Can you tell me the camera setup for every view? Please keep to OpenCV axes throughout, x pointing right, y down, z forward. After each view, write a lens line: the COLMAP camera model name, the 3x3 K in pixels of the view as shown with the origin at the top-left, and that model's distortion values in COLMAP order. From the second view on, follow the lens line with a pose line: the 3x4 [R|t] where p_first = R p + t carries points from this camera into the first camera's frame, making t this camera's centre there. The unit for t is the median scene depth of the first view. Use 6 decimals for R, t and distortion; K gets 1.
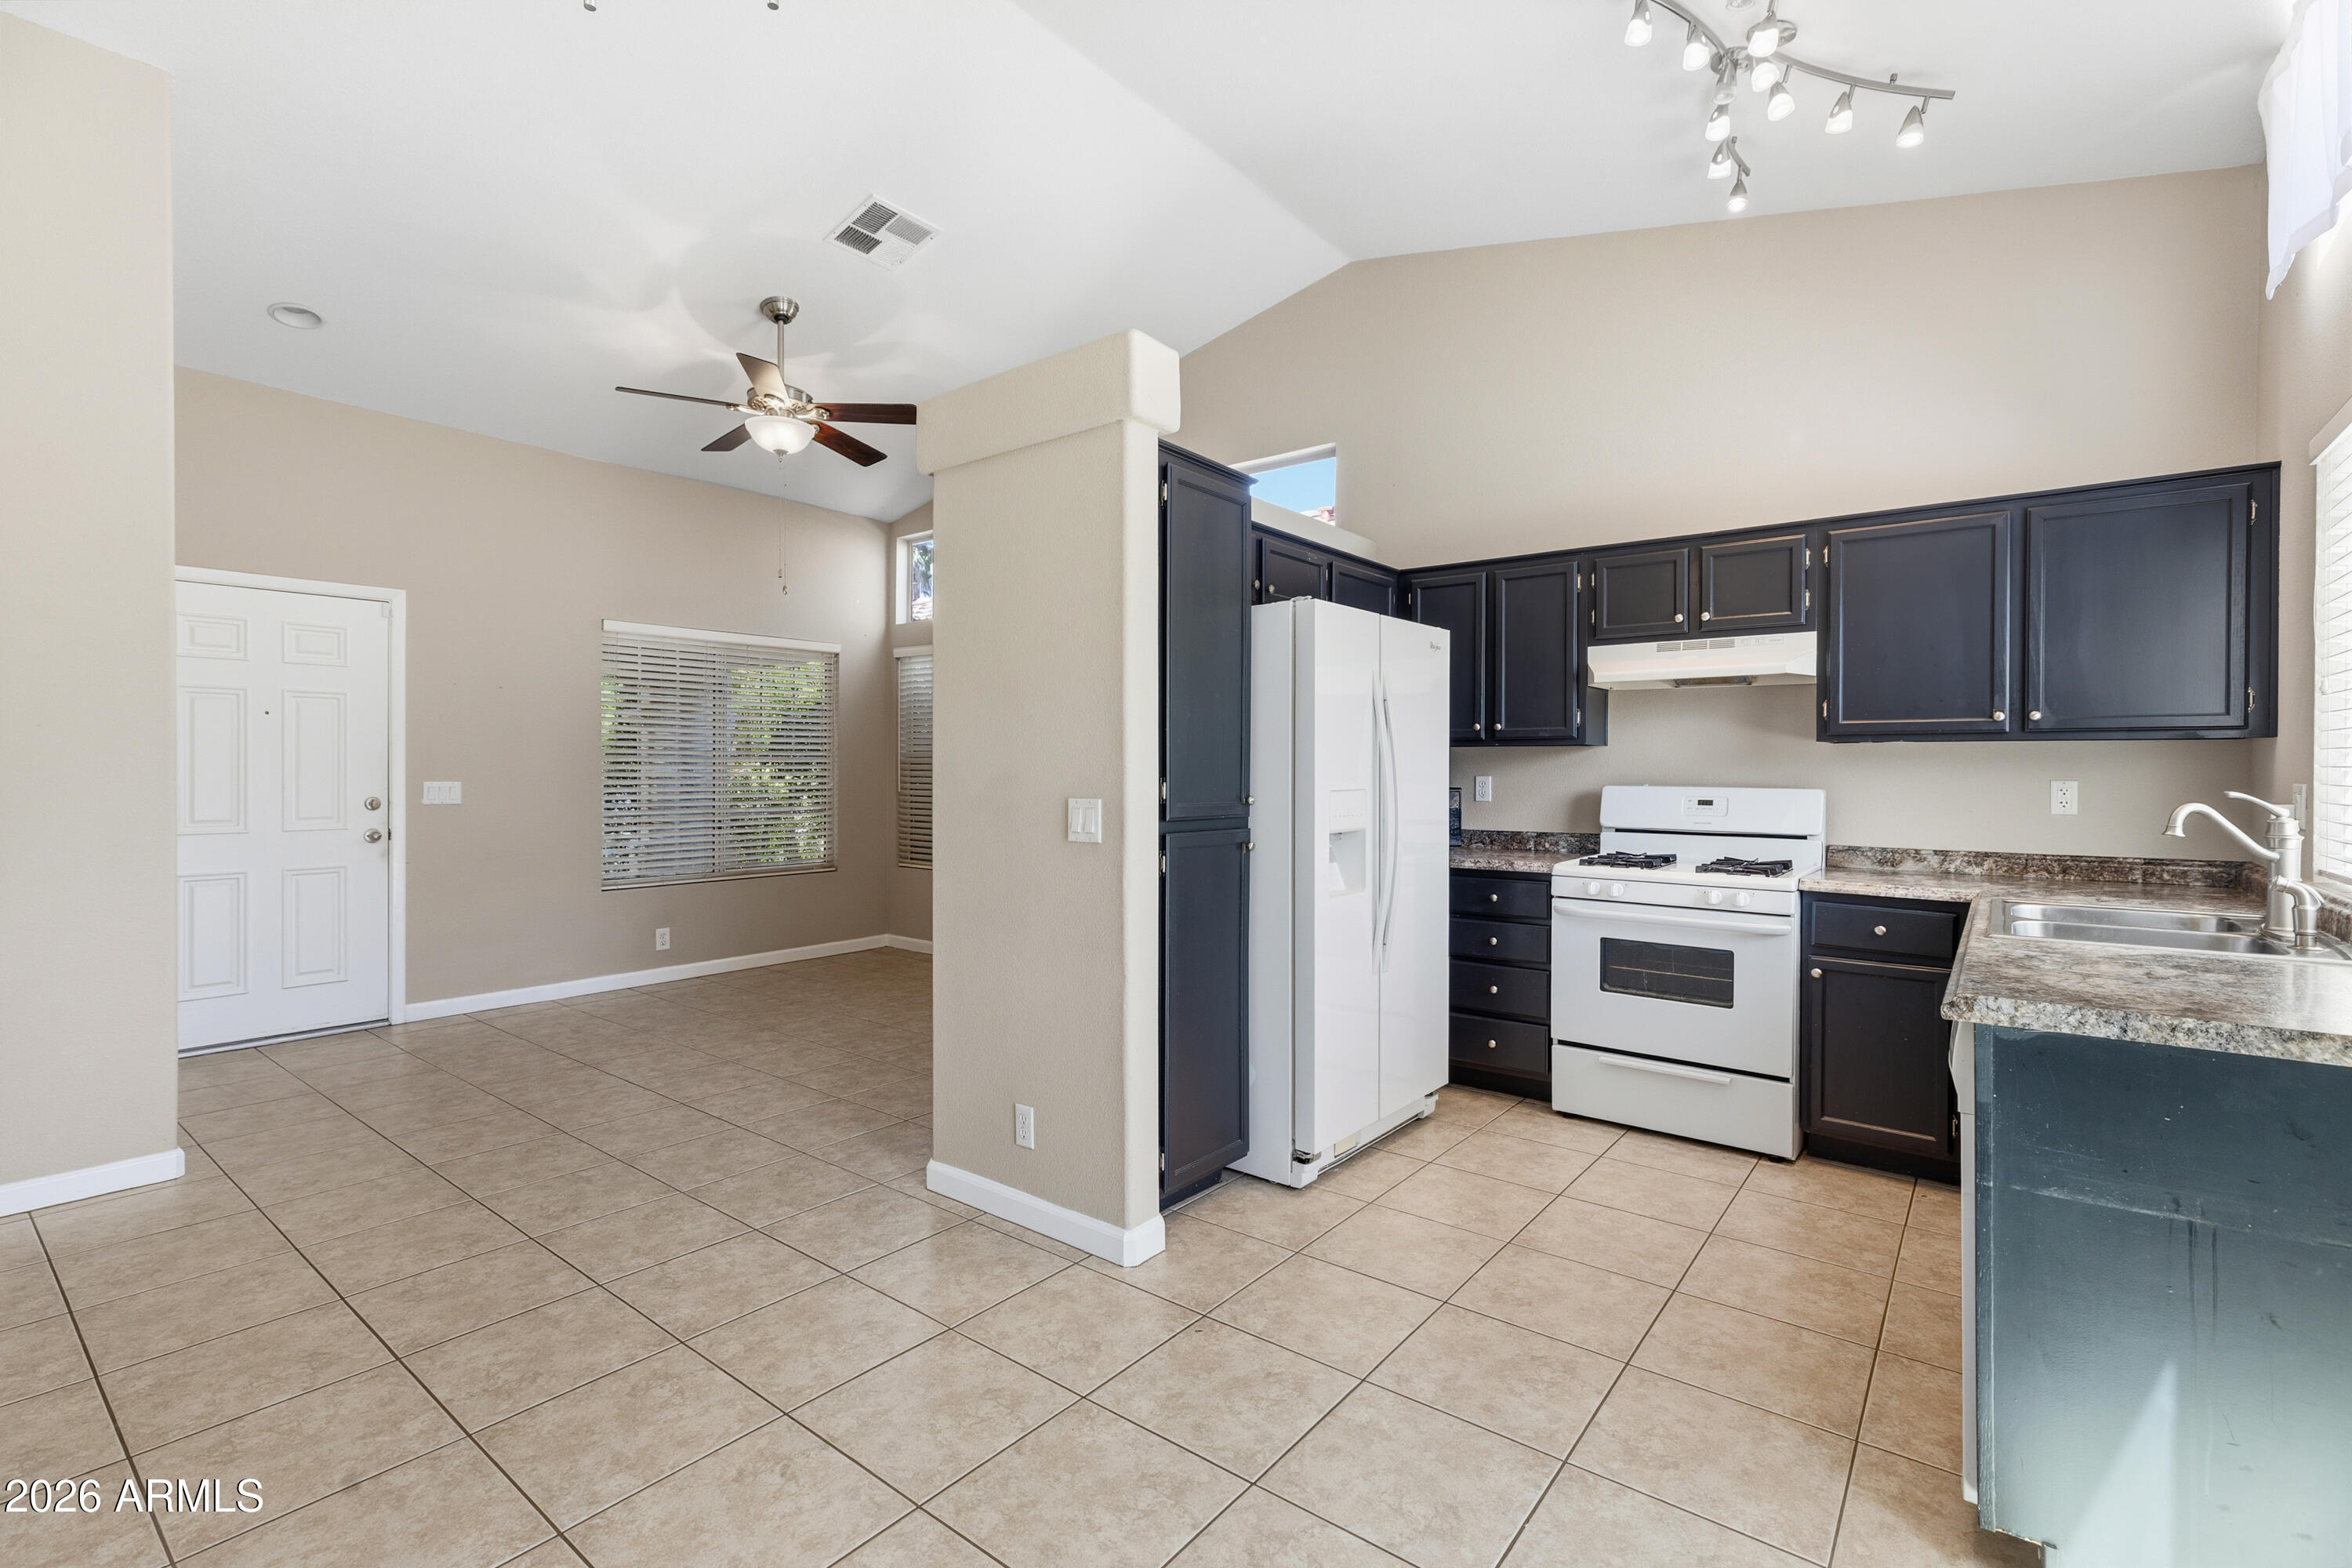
lens RADIAL K [[1053.3, 0, 1170.9], [0, 1053.3, 771.8], [0, 0, 1]] dist [0.009681, 0.000057]
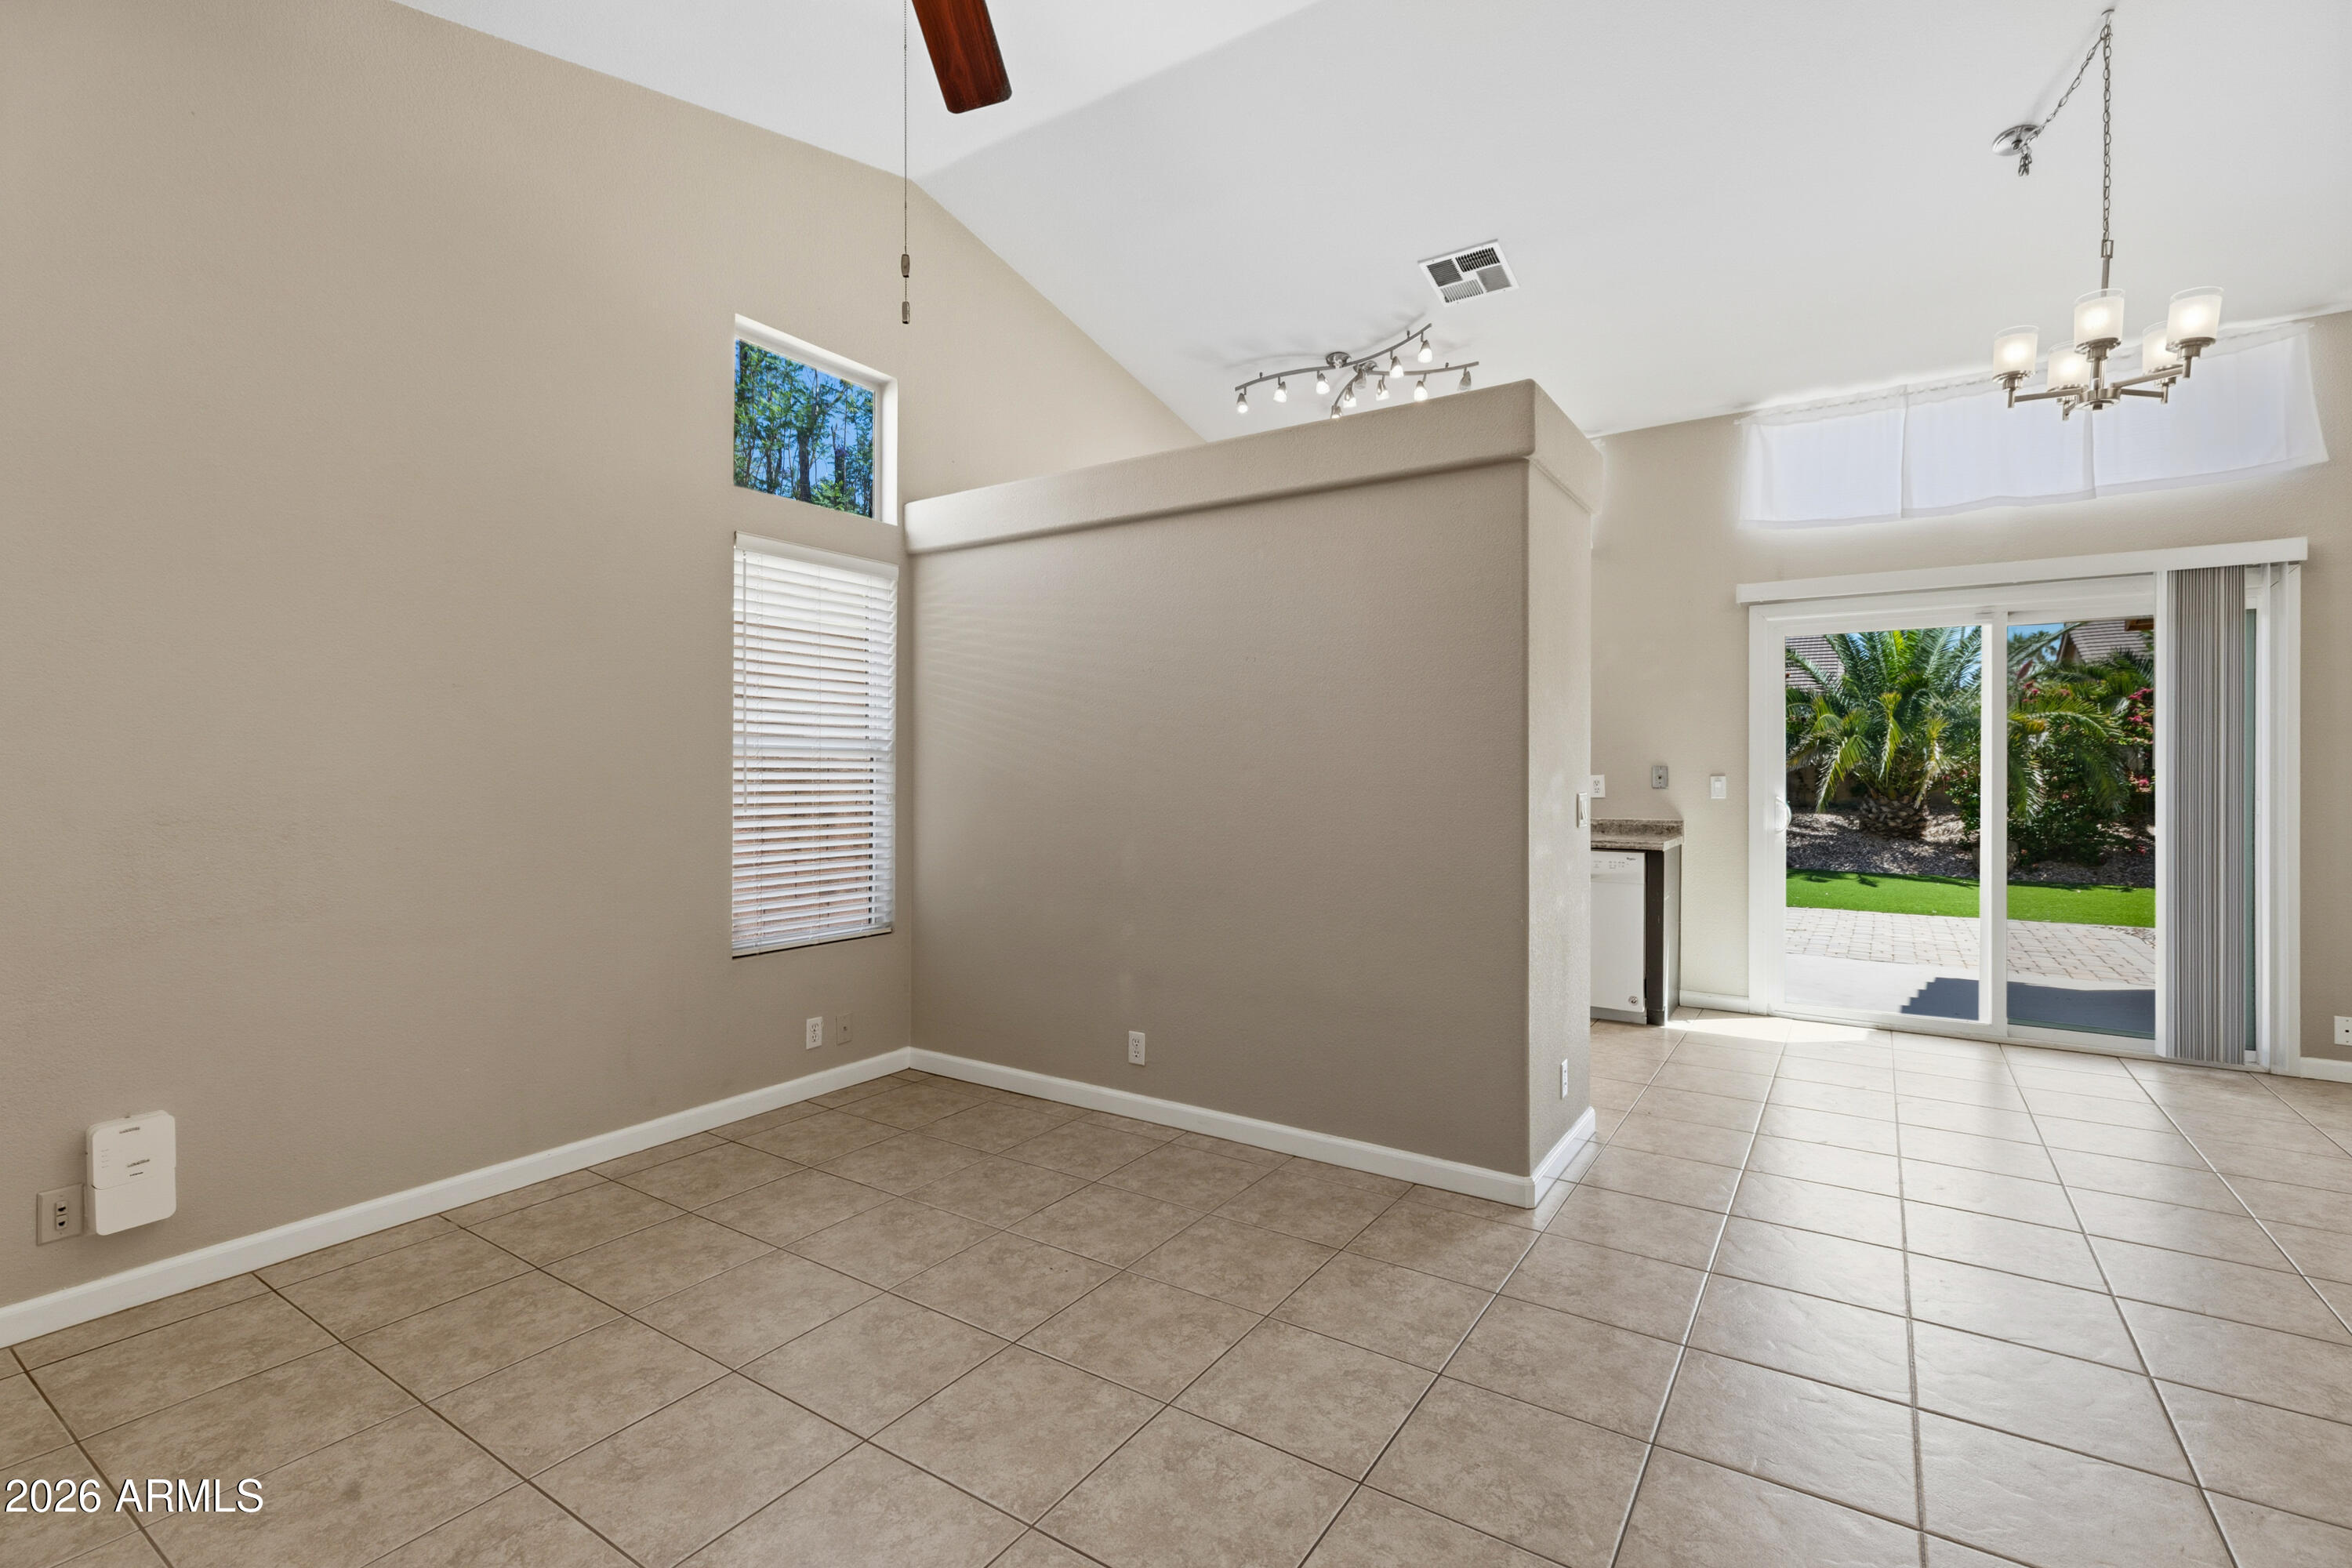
lens RADIAL K [[1056.2, 0, 1166.4], [0, 1056.2, 764.4], [0, 0, 1]] dist [-0.000822, 0.000330]
pose [[-0.081334, 0.001287, 0.996686, -0.883969], [-0.001555, 0.999998, -0.001418, -0.004492], [-0.996686, -0.001665, -0.081332, 1.077321]]
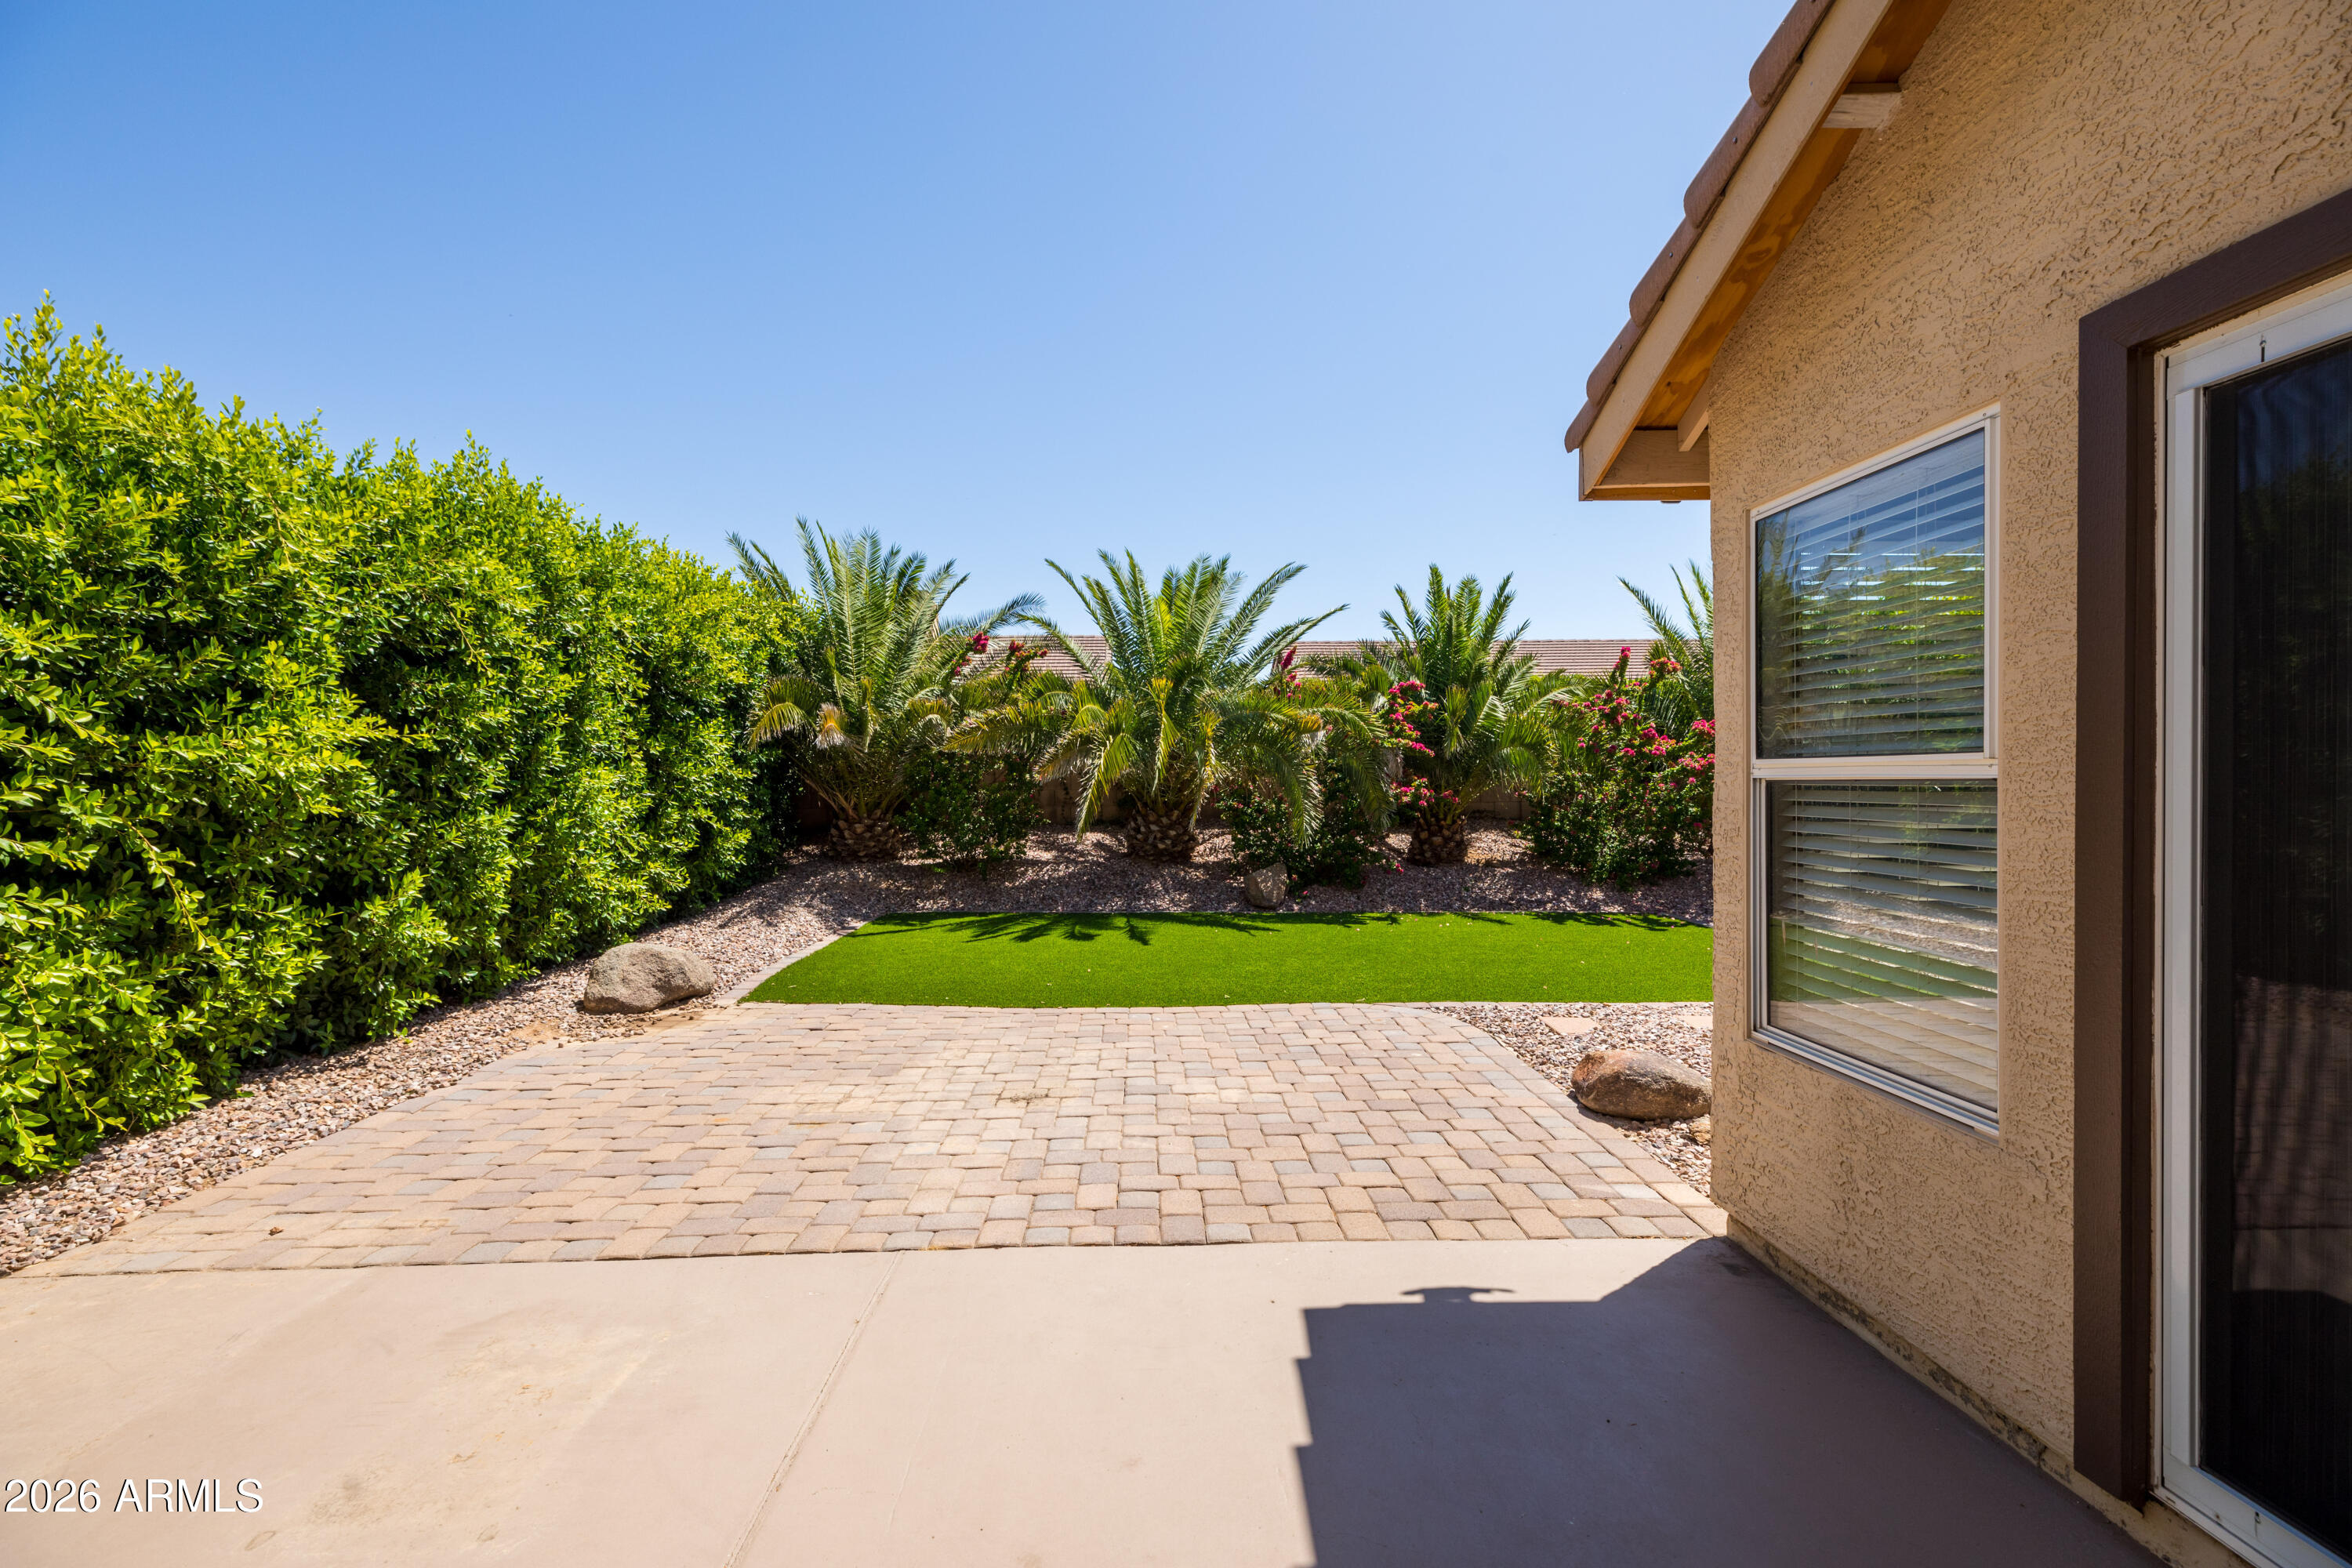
lens RADIAL K [[1054.6, 0, 1163.3], [0, 1054.6, 782.3], [0, 0, 1]] dist [0.003335, -0.000059]
pose [[-0.642901, -0.001492, 0.765947, 0.274552], [0.008213, 0.999927, 0.008842, -0.009781], [-0.765905, 0.011975, -0.642842, 0.179247]]
